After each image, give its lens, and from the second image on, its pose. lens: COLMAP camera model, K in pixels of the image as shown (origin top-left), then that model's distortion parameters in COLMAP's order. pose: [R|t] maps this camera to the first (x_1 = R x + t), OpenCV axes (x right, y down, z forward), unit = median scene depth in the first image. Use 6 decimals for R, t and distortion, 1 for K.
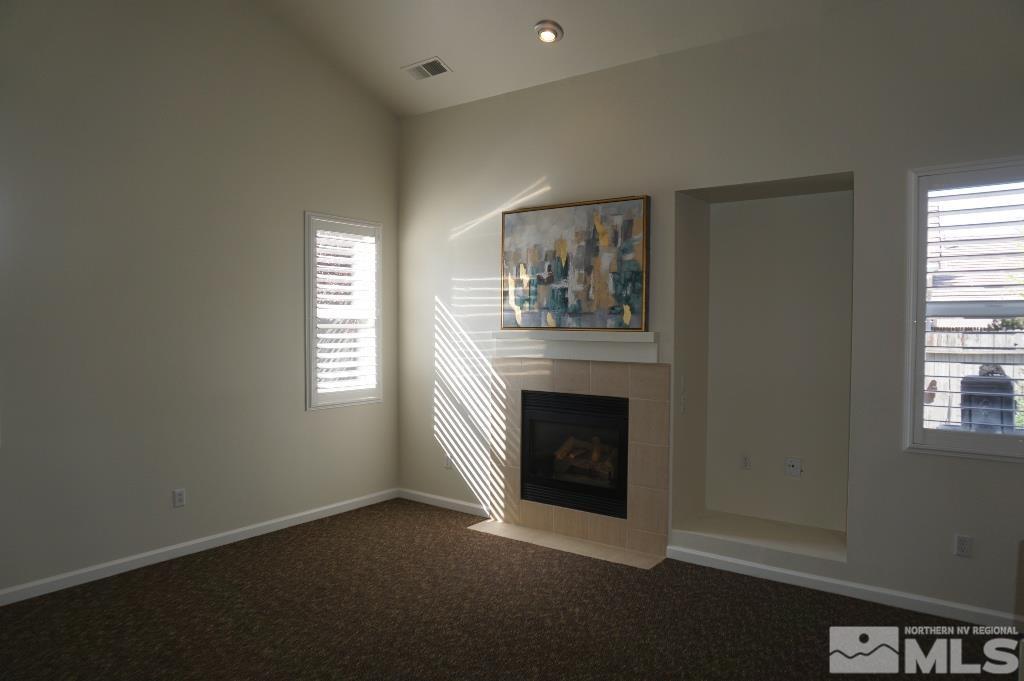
lens RADIAL K [[686.0, 0, 513.7], [0, 686.0, 344.9], [0, 0, 1]] dist [-0.024385, 0.014431]
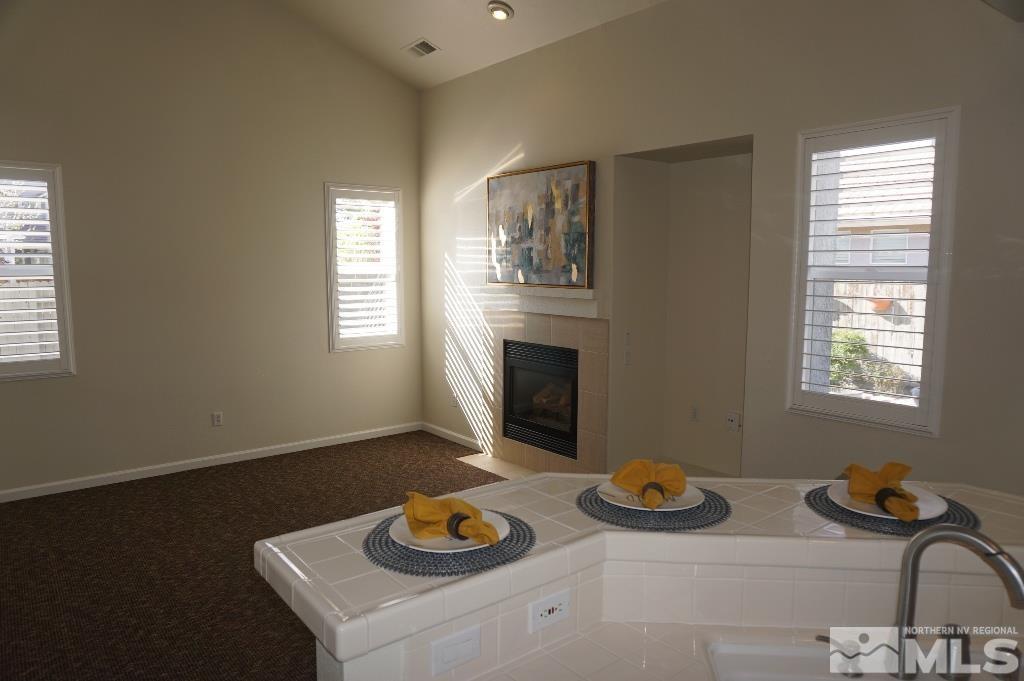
lens RADIAL K [[686.0, 0, 507.5], [0, 686.0, 339.7], [0, 0, 1]] dist [-0.024385, 0.014431]
pose [[0.967928, 0.023466, -0.250129, 0.299333], [-0.004259, 0.997018, 0.077058, -0.019749], [0.251192, -0.073521, 0.965141, -0.068887]]
